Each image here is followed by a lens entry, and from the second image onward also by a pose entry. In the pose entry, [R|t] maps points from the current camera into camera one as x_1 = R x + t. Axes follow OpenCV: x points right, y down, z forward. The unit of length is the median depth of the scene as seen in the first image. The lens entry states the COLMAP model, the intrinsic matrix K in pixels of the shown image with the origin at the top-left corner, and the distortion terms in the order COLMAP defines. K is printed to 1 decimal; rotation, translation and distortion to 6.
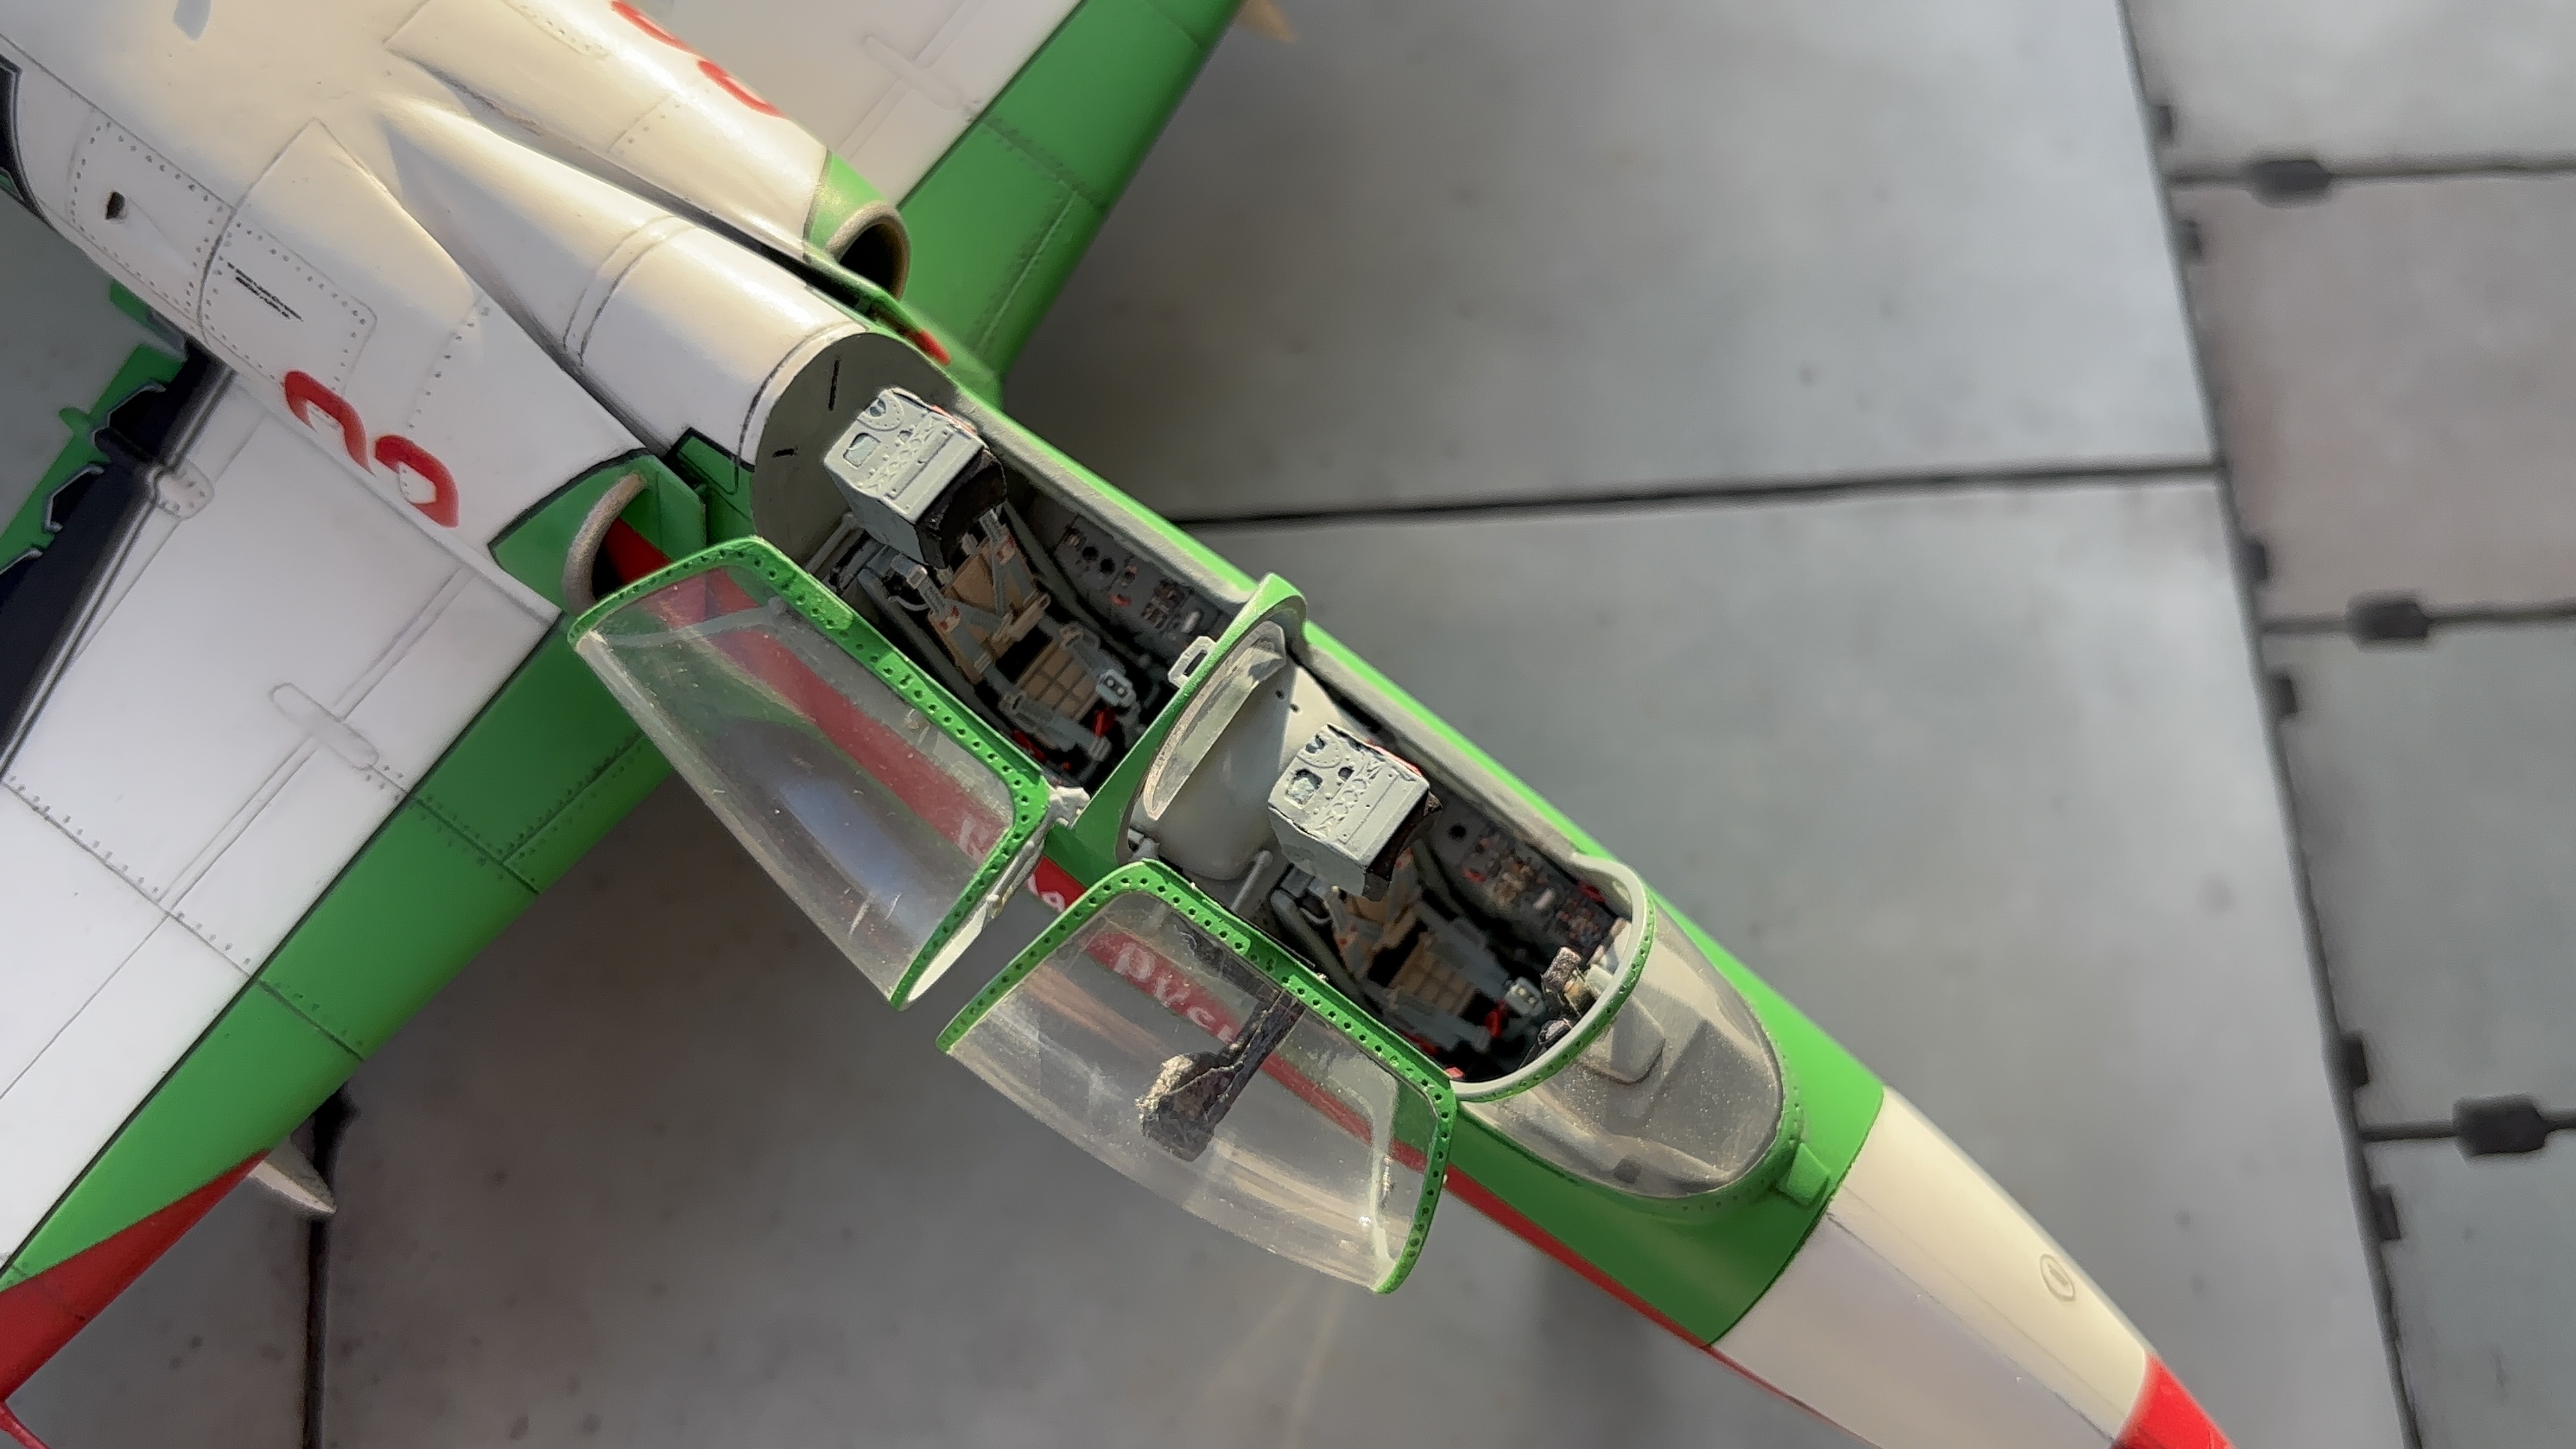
lens RADIAL K [[2363.0, 0, 1305.9], [0, 2363.0, 742.2], [0, 0, 1]] dist [-0.022035, 0.000000]
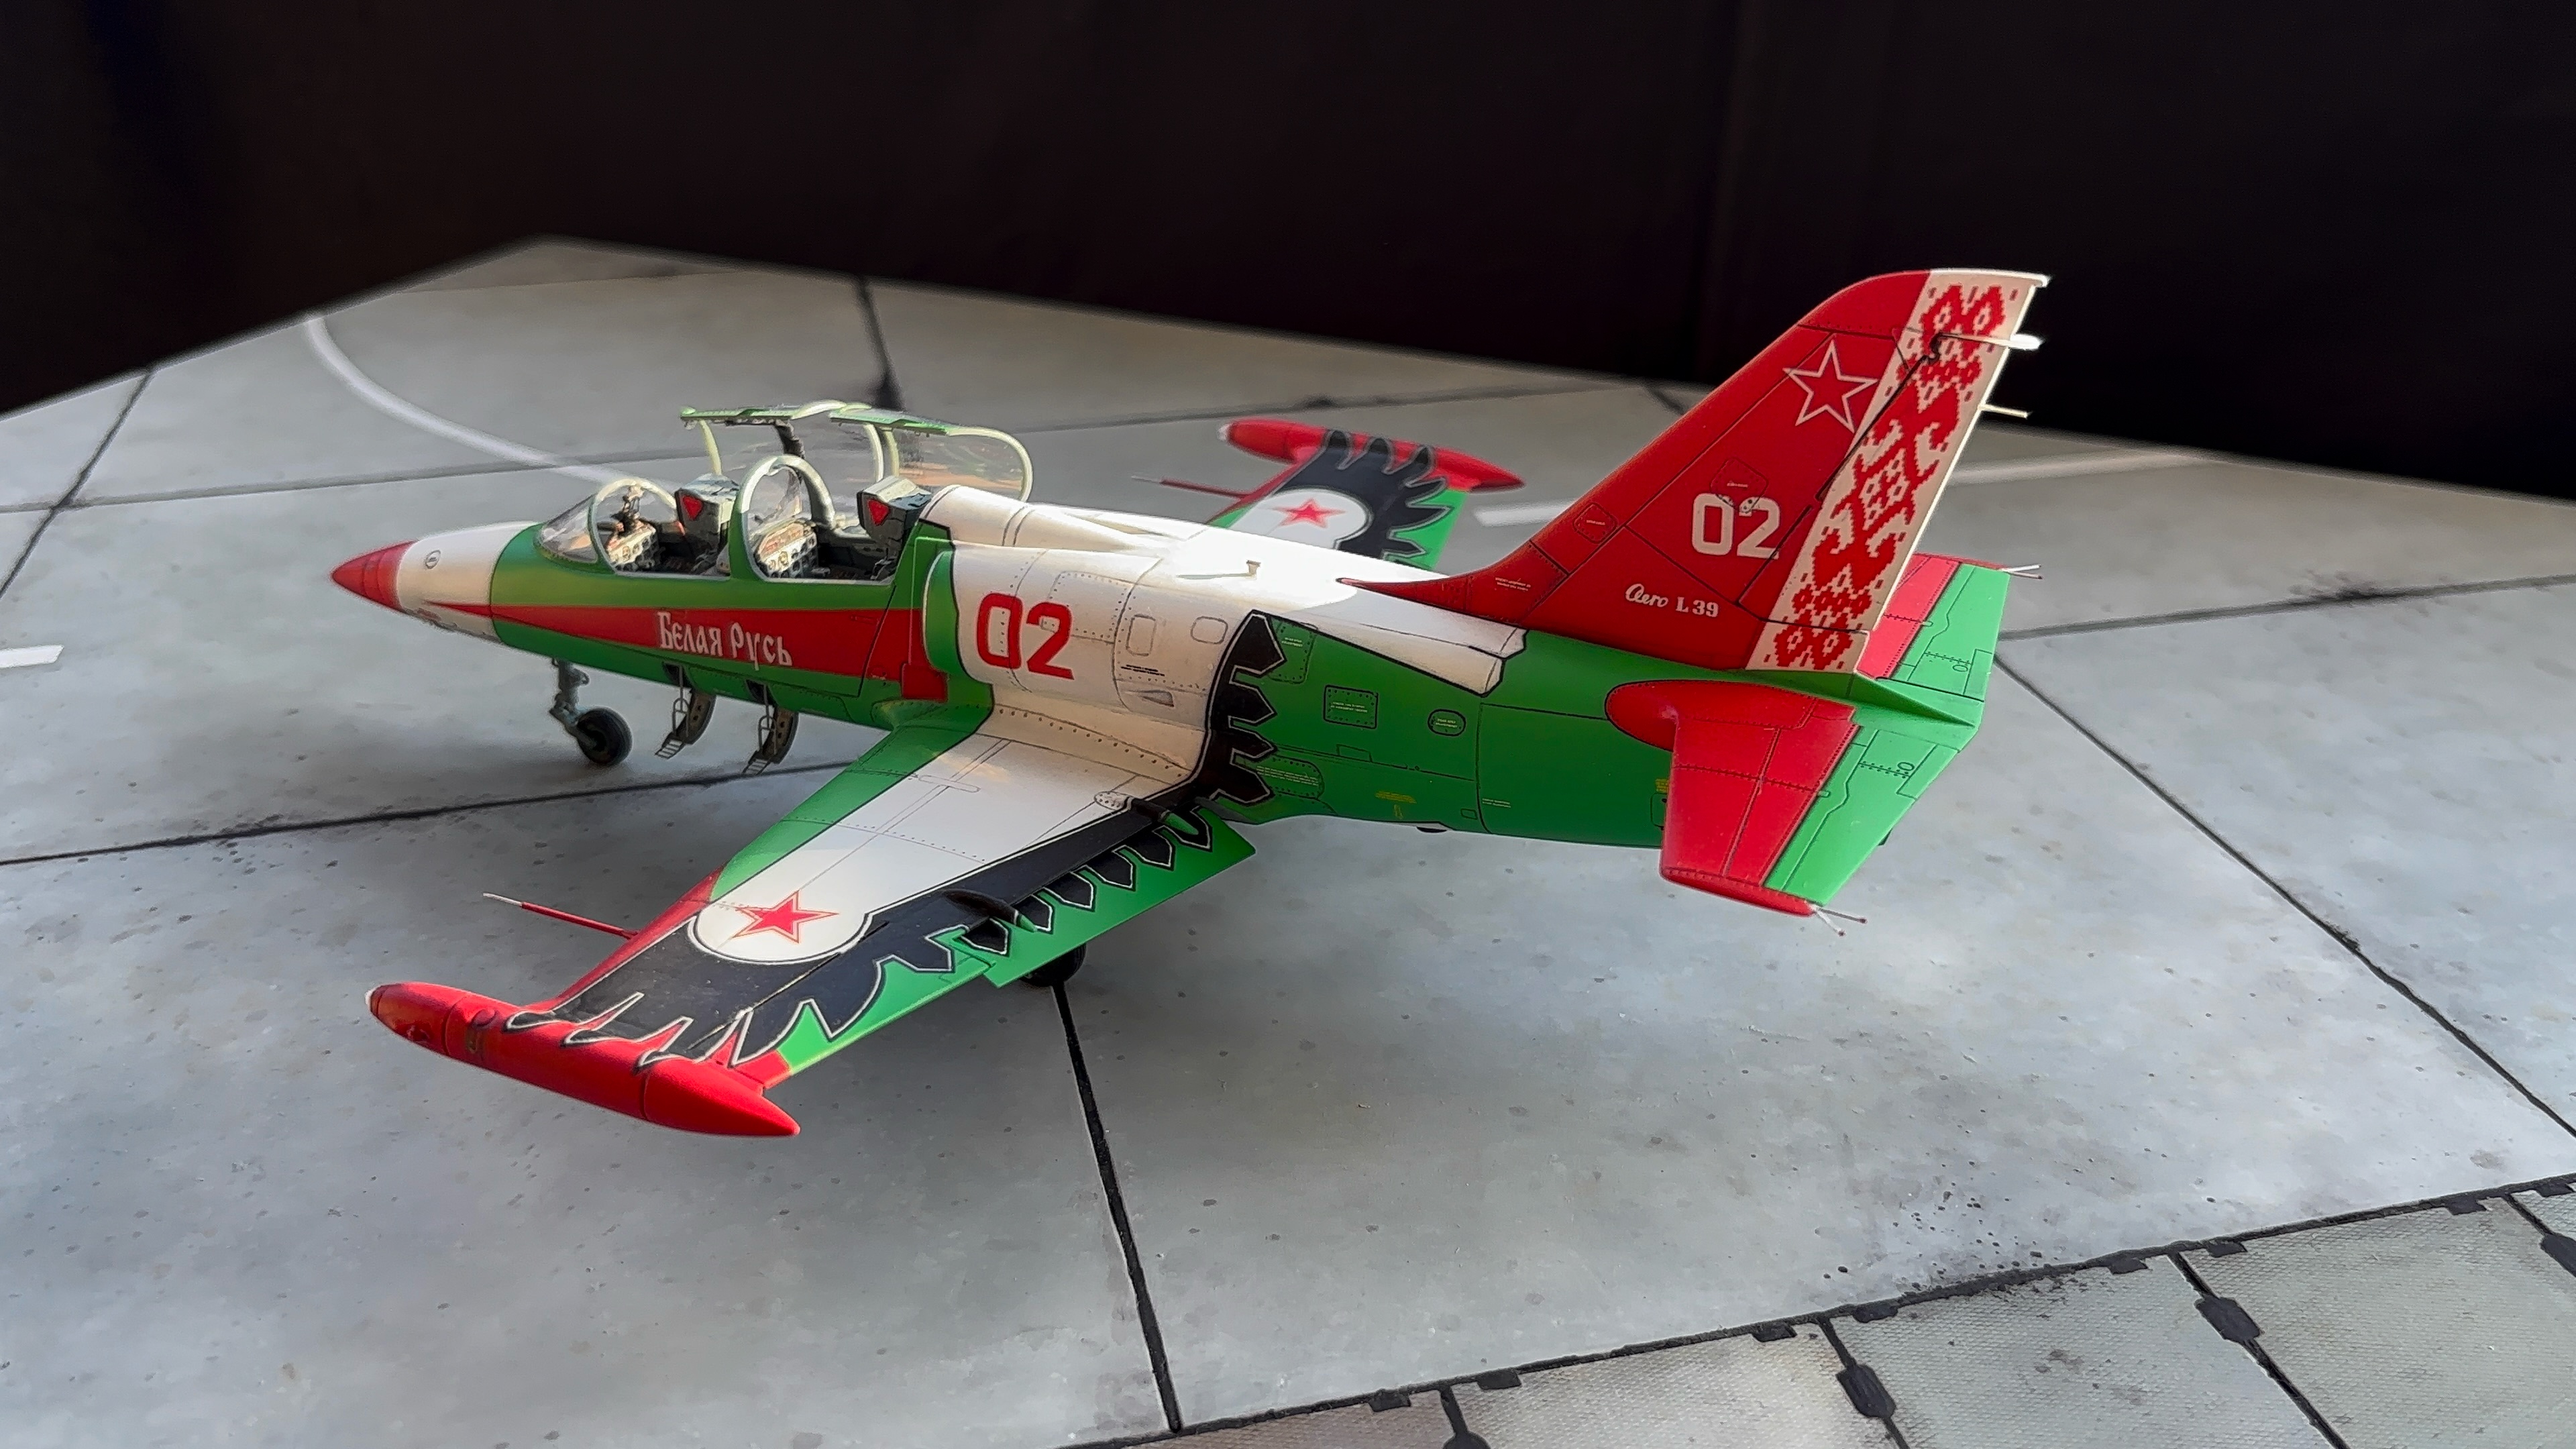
lens RADIAL K [[2363.0, 0, 1291.8], [0, 2363.0, 732.3], [0, 0, 1]] dist [-0.022035, 0.000000]
pose [[0.156428, 0.394808, -0.905349, 1.846935], [-0.940123, 0.340550, -0.013927, -0.378262], [0.302818, 0.853318, 0.424440, 0.294941]]
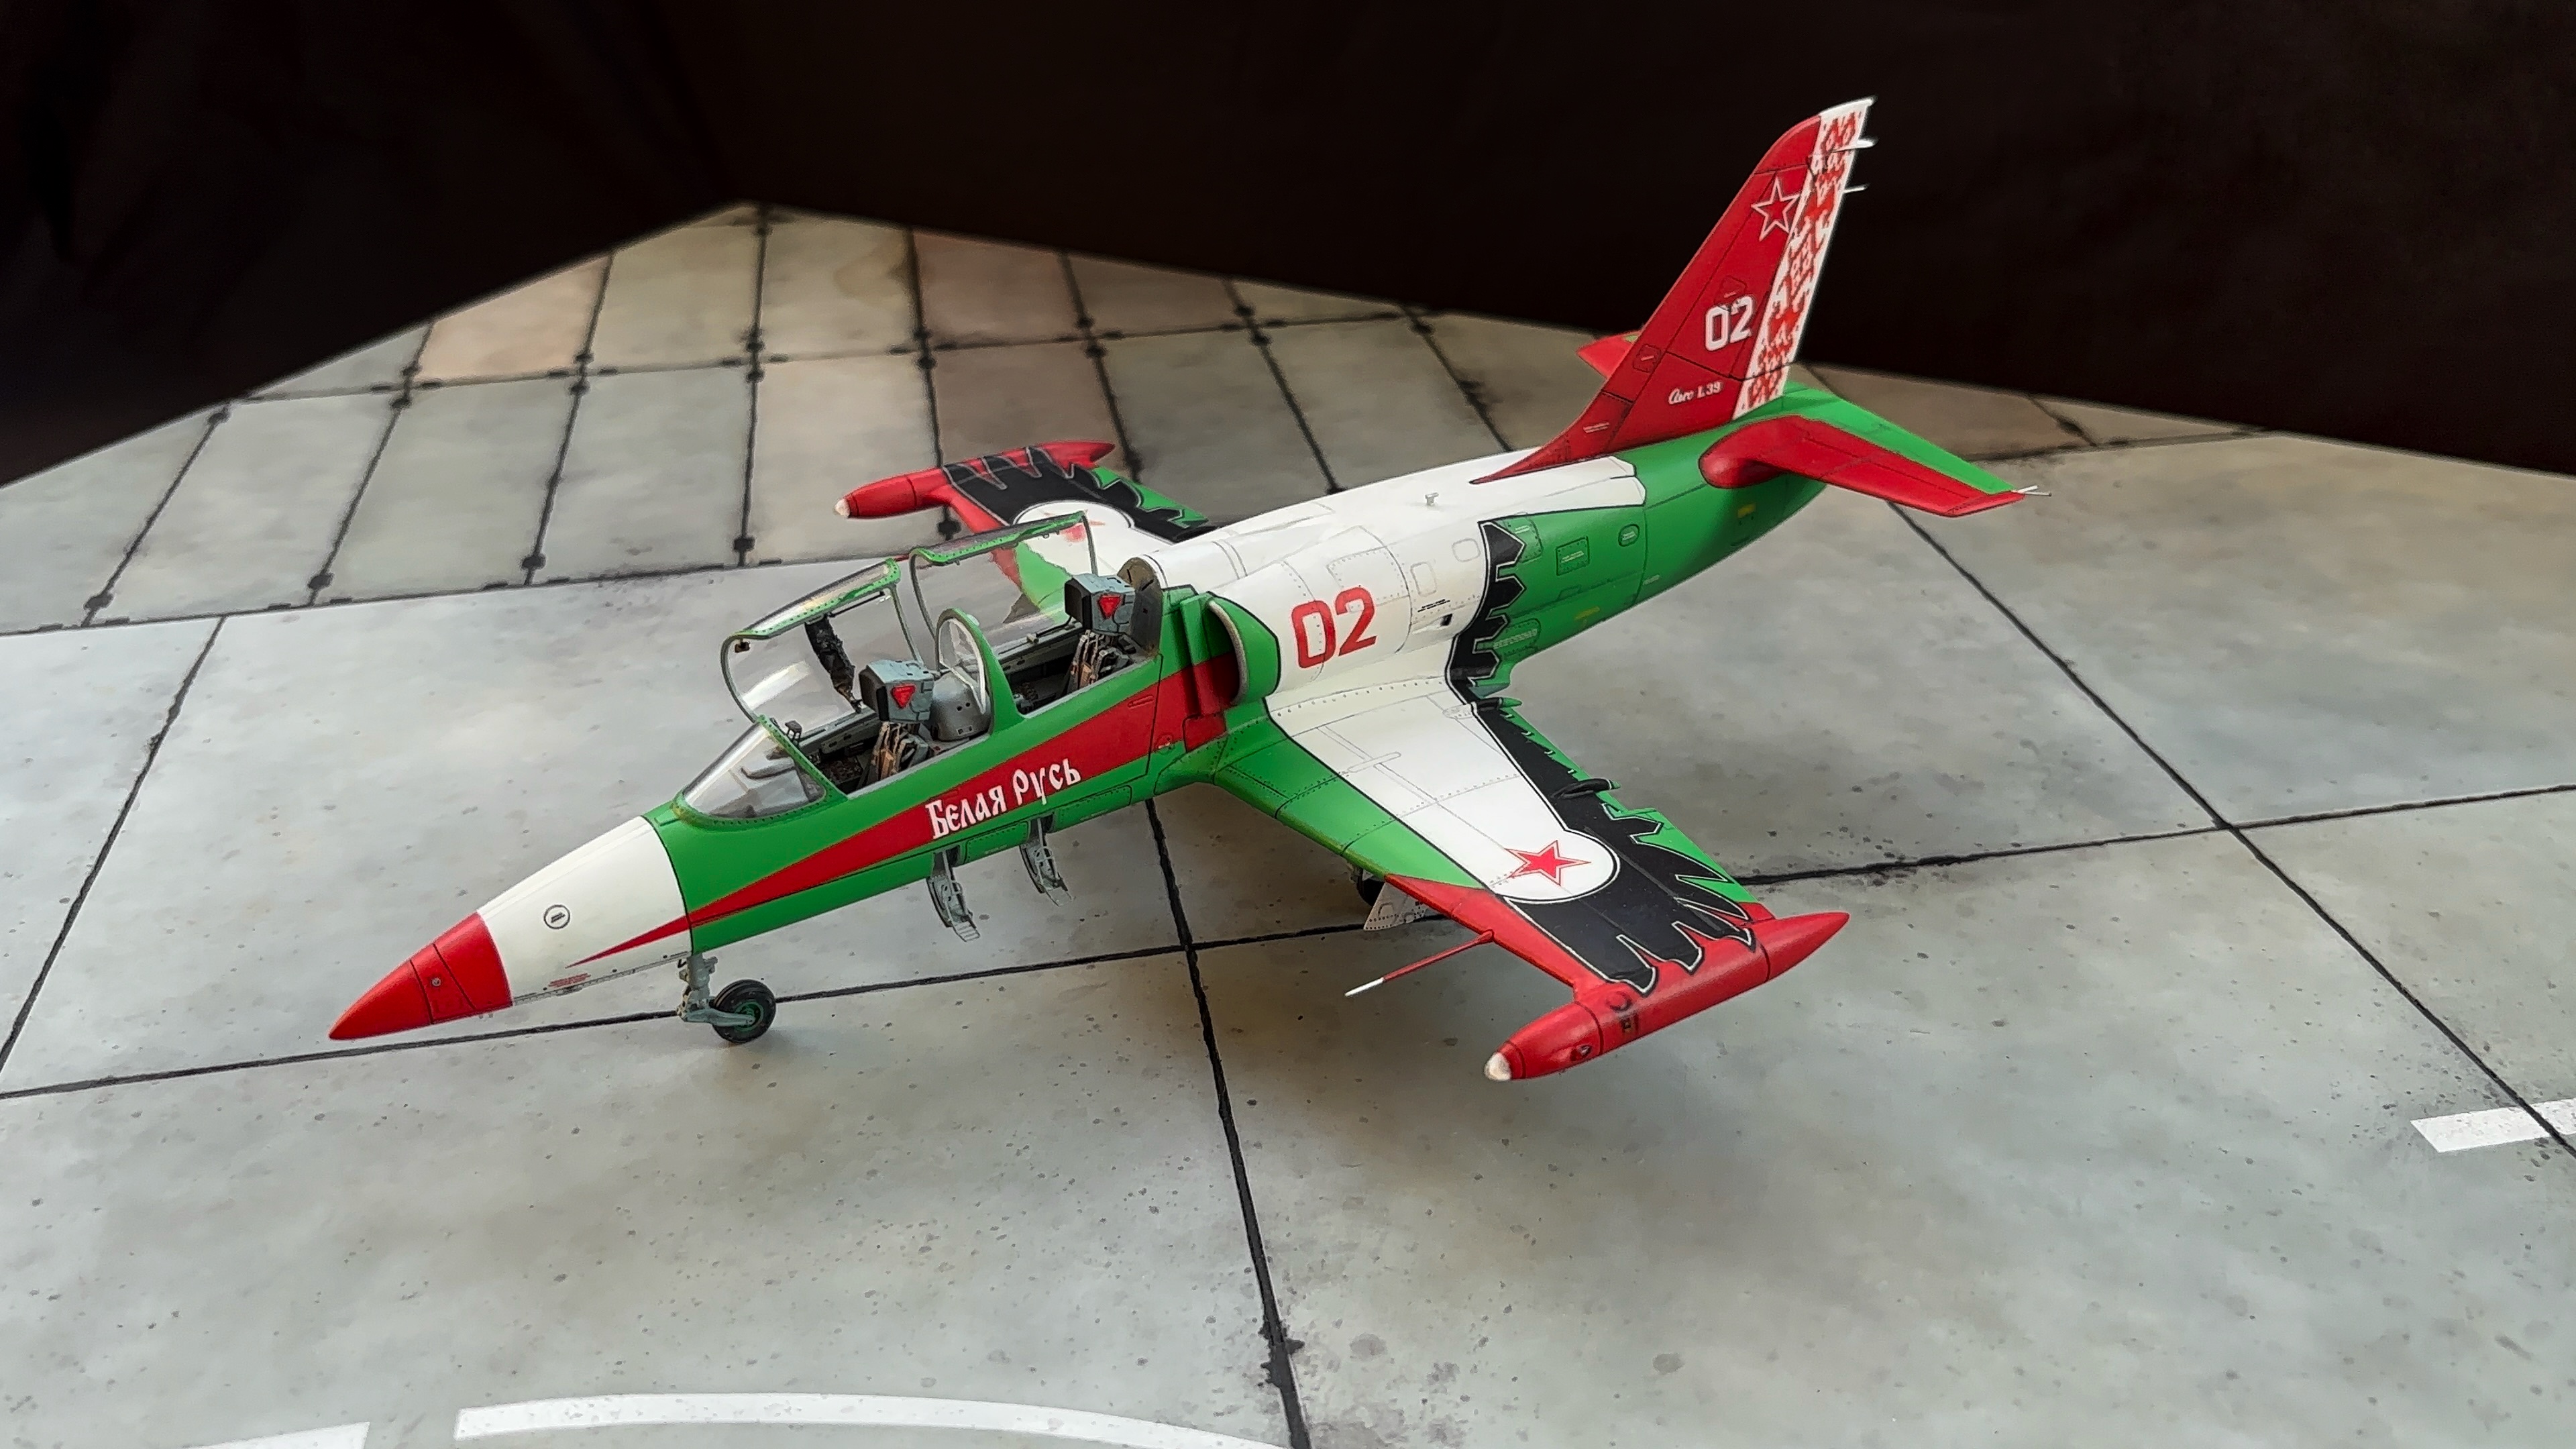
lens RADIAL K [[2363.0, 0, 1300.2], [0, 2363.0, 675.9], [0, 0, 1]] dist [-0.022035, 0.000000]
pose [[-0.105719, -0.501171, 0.858866, -2.499841], [0.956283, 0.185589, 0.226006, -0.589271], [-0.272664, 0.845213, 0.459641, -0.090148]]
